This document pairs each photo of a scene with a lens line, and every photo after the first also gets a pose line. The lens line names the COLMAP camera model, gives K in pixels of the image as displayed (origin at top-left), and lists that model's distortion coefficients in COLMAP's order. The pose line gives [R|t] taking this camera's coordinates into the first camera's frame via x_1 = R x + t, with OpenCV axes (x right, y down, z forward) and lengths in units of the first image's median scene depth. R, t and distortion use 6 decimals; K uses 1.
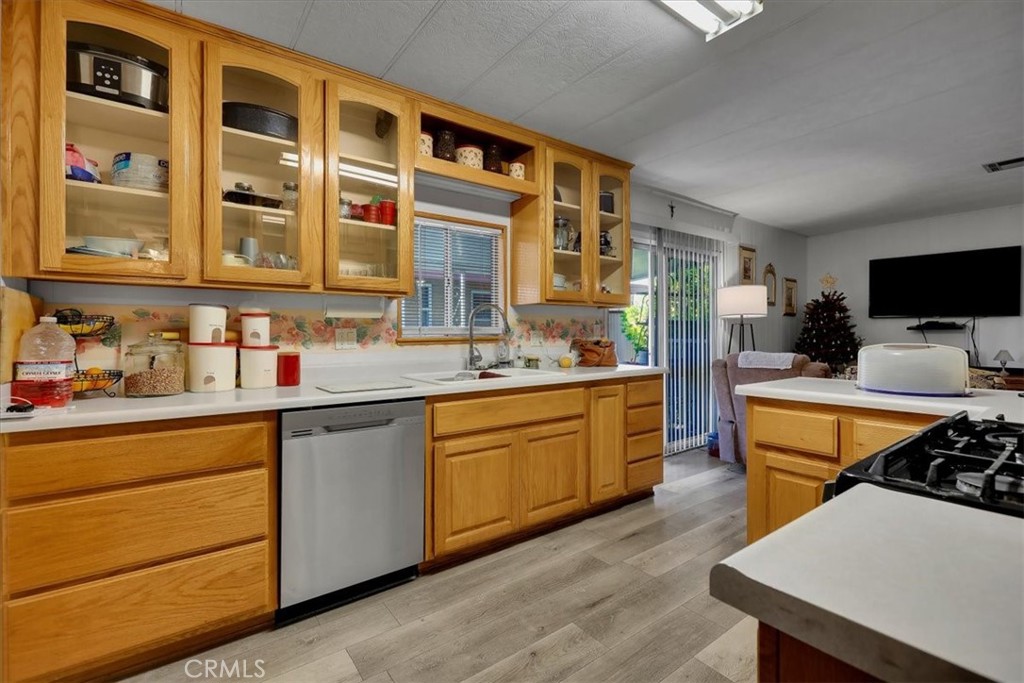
lens RADIAL K [[454.4, 0, 506.0], [0, 454.4, 332.4], [0, 0, 1]] dist [-0.006217, -0.000075]
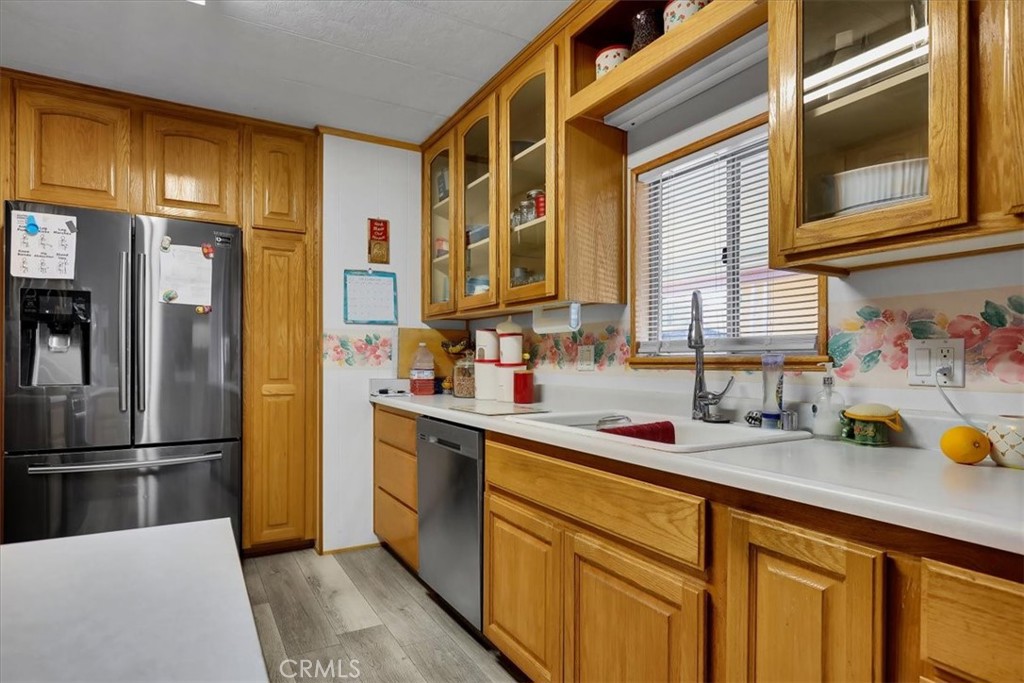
lens RADIAL K [[558.9, 0, 508.4], [0, 558.9, 359.0], [0, 0, 1]] dist [-0.001646, 0.000873]
pose [[-0.109448, 0.003449, -0.993987, 0.710584], [0.000205, 0.999994, 0.003447, 0.013052], [0.993992, 0.000173, -0.109448, 1.024337]]
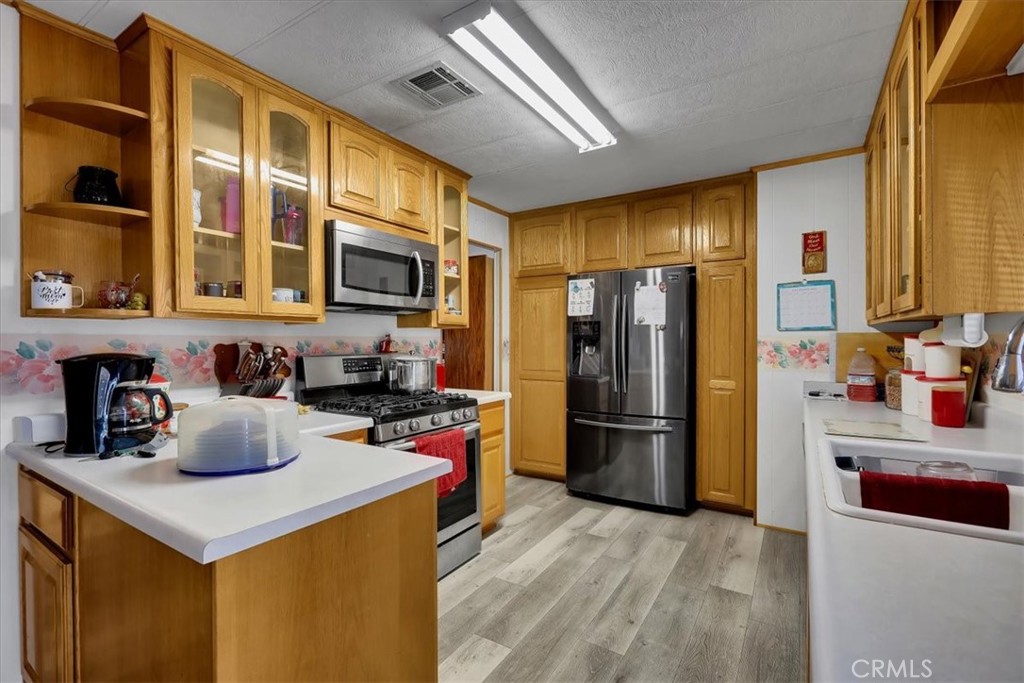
lens RADIAL K [[459.9, 0, 507.6], [0, 459.9, 343.2], [0, 0, 1]] dist [-0.001745, 0.000576]
pose [[-0.932517, 0.009701, -0.360996, 0.565806], [0.009051, 0.999953, 0.003491, -0.046468], [0.361013, -0.000012, -0.932561, 1.403225]]
